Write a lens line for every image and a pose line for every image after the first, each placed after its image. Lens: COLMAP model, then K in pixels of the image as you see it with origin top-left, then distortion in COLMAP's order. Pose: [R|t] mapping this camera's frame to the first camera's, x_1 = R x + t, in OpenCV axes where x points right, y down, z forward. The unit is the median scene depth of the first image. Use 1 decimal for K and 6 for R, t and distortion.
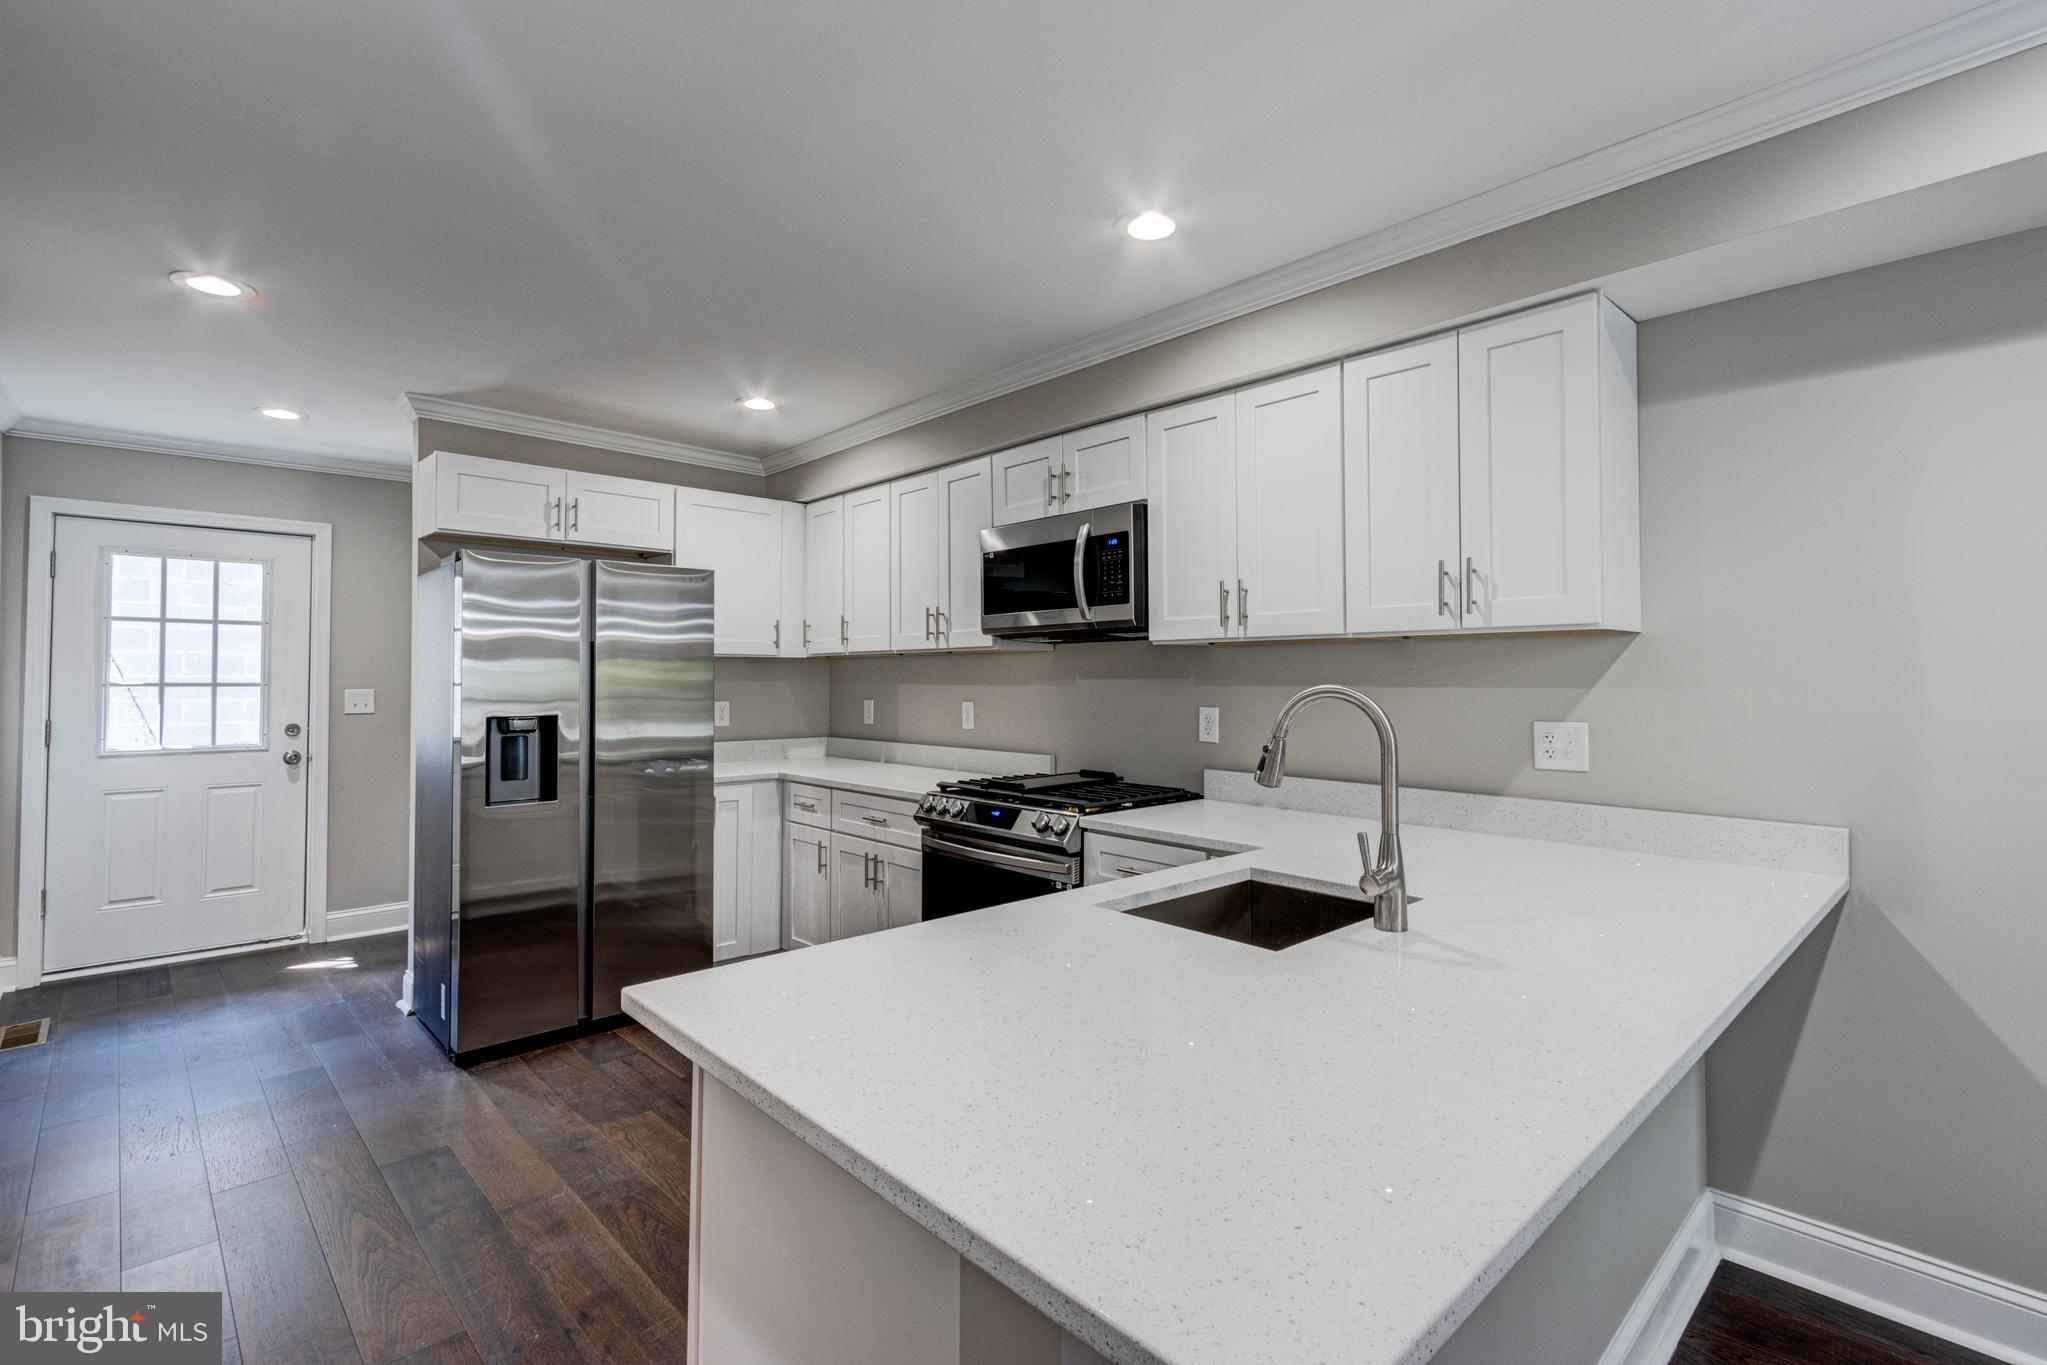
lens RADIAL K [[940.4, 0, 1026.7], [0, 940.4, 661.4], [0, 0, 1]] dist [0.008458, -0.003054]
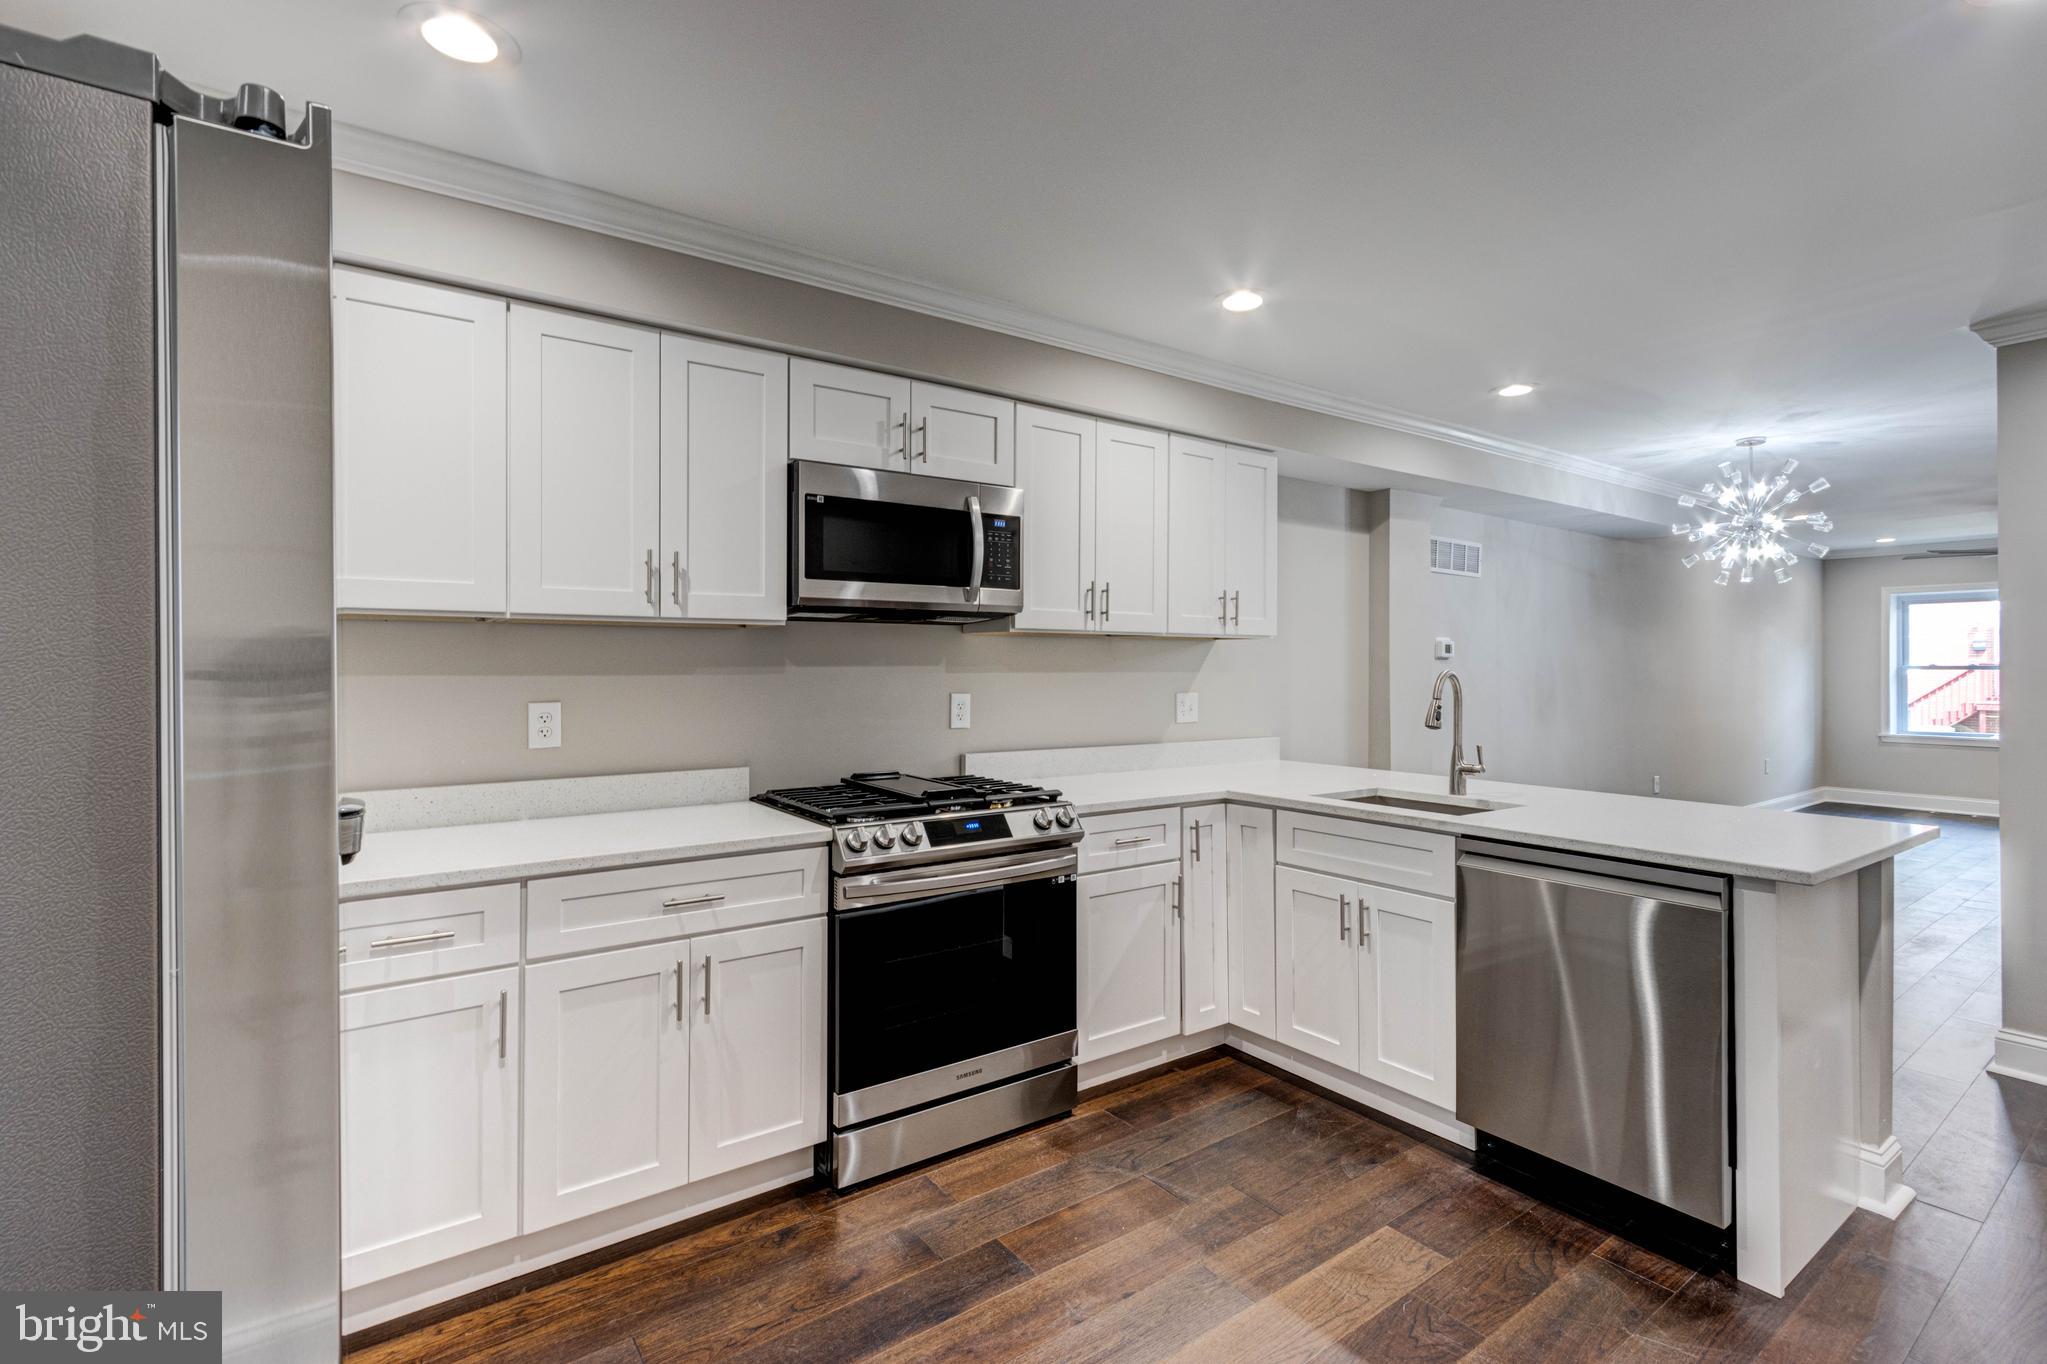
lens RADIAL K [[940.4, 0, 1028.7], [0, 940.4, 661.6], [0, 0, 1]] dist [0.008458, -0.003054]
pose [[0.129076, 0.006913, 0.991611, -0.697078], [-0.018622, 0.999816, -0.004546, 0.014655], [-0.991460, -0.017879, 0.129181, 0.685765]]
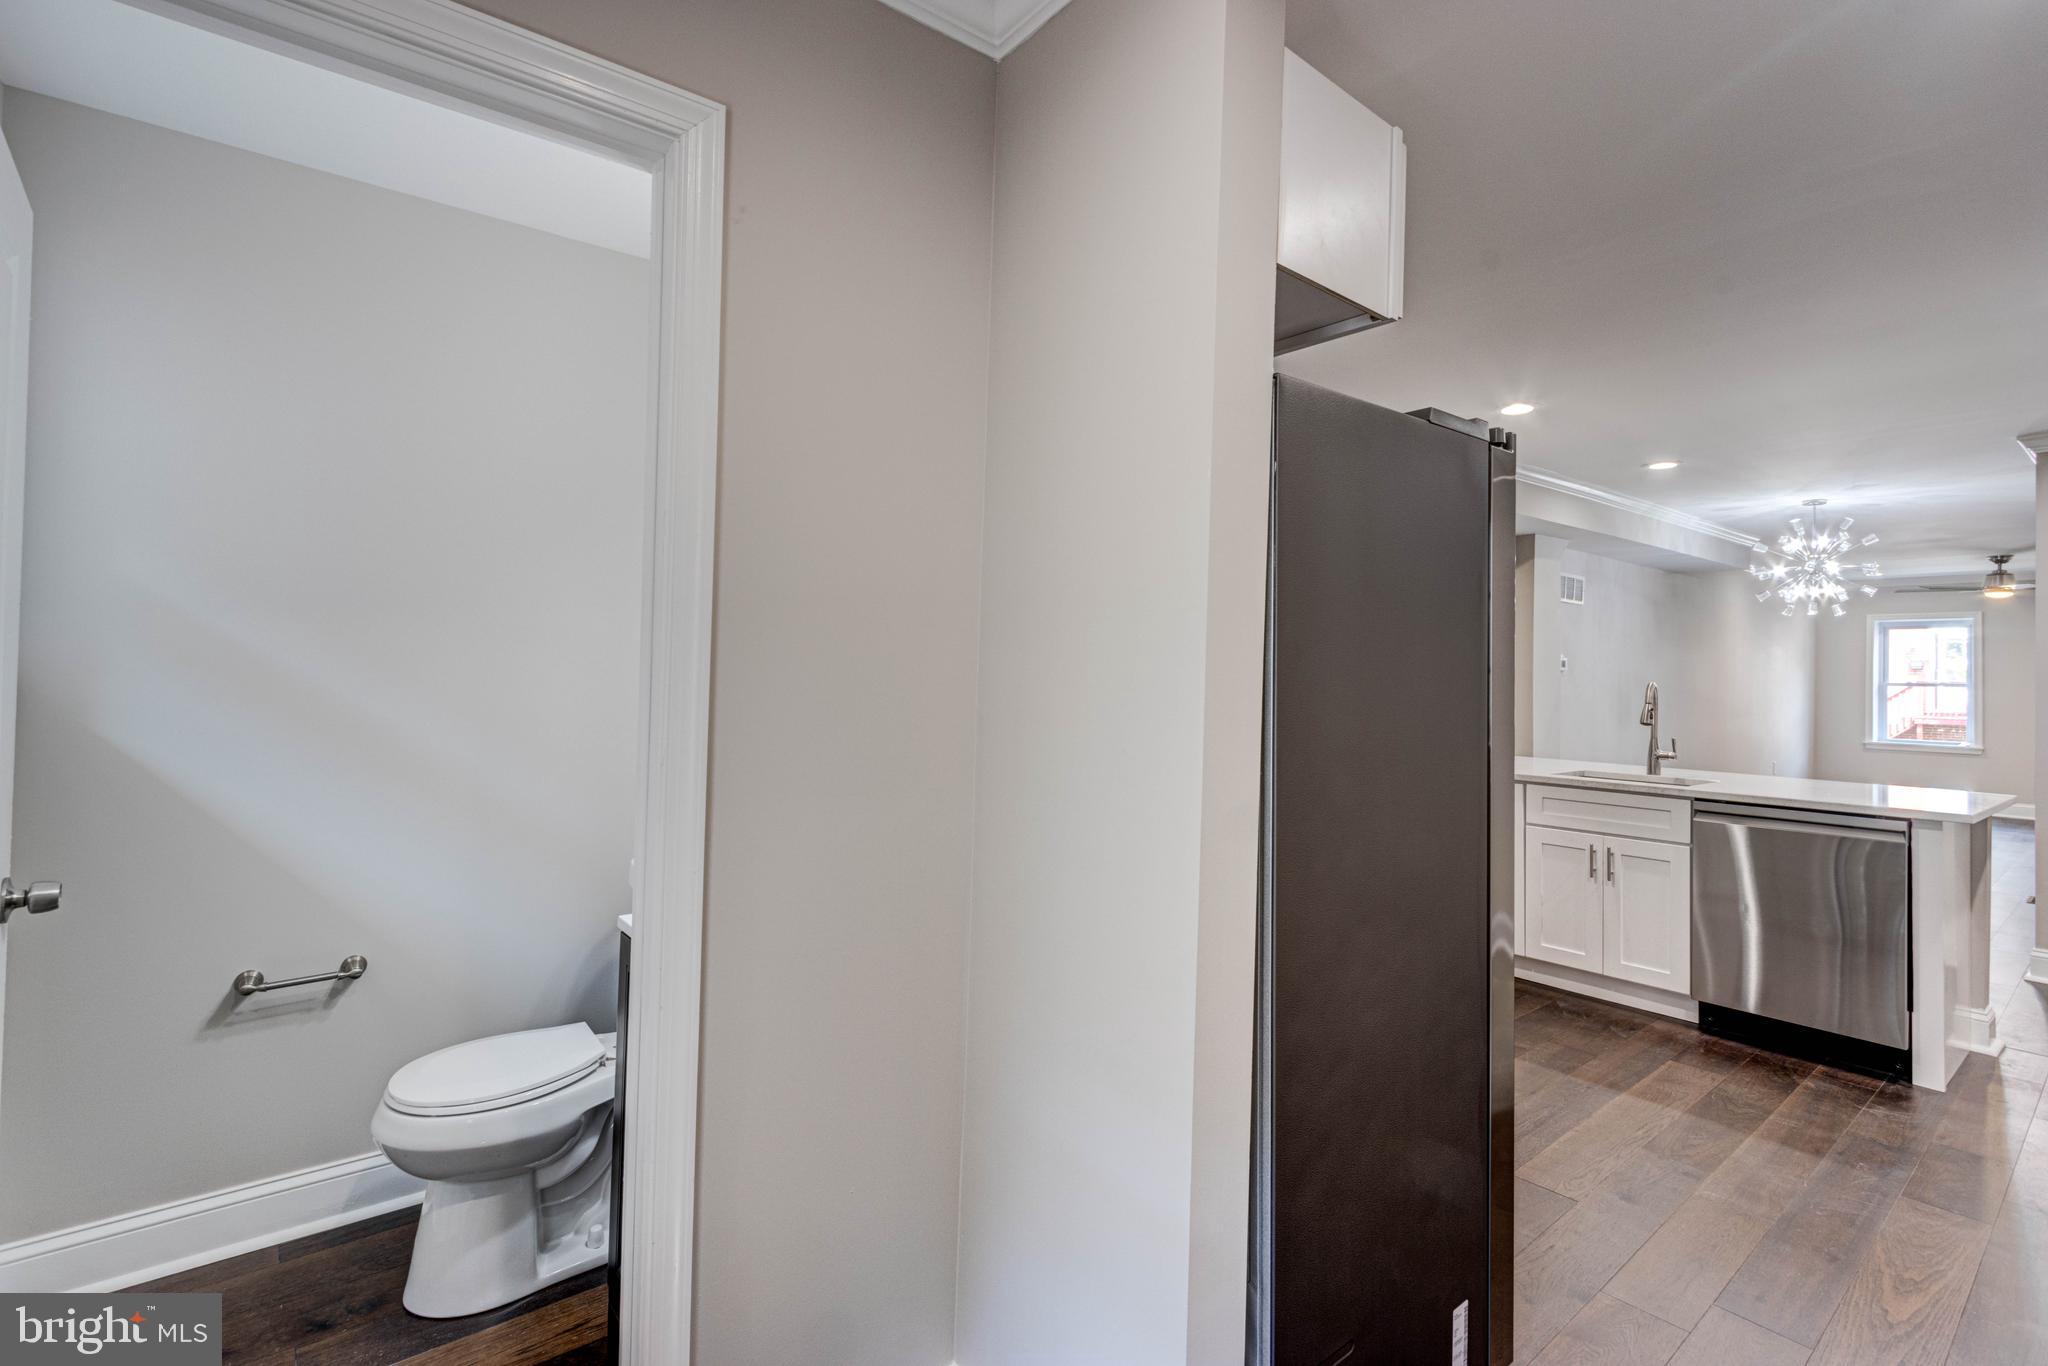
lens RADIAL K [[940.9, 0, 1030.4], [0, 940.9, 664.2], [0, 0, 1]] dist [0.008458, -0.003054]
pose [[0.082685, 0.011004, 0.996515, -0.999886], [-0.031722, 0.999461, -0.008405, 0.022053], [-0.996071, -0.030917, 0.082990, 1.059847]]
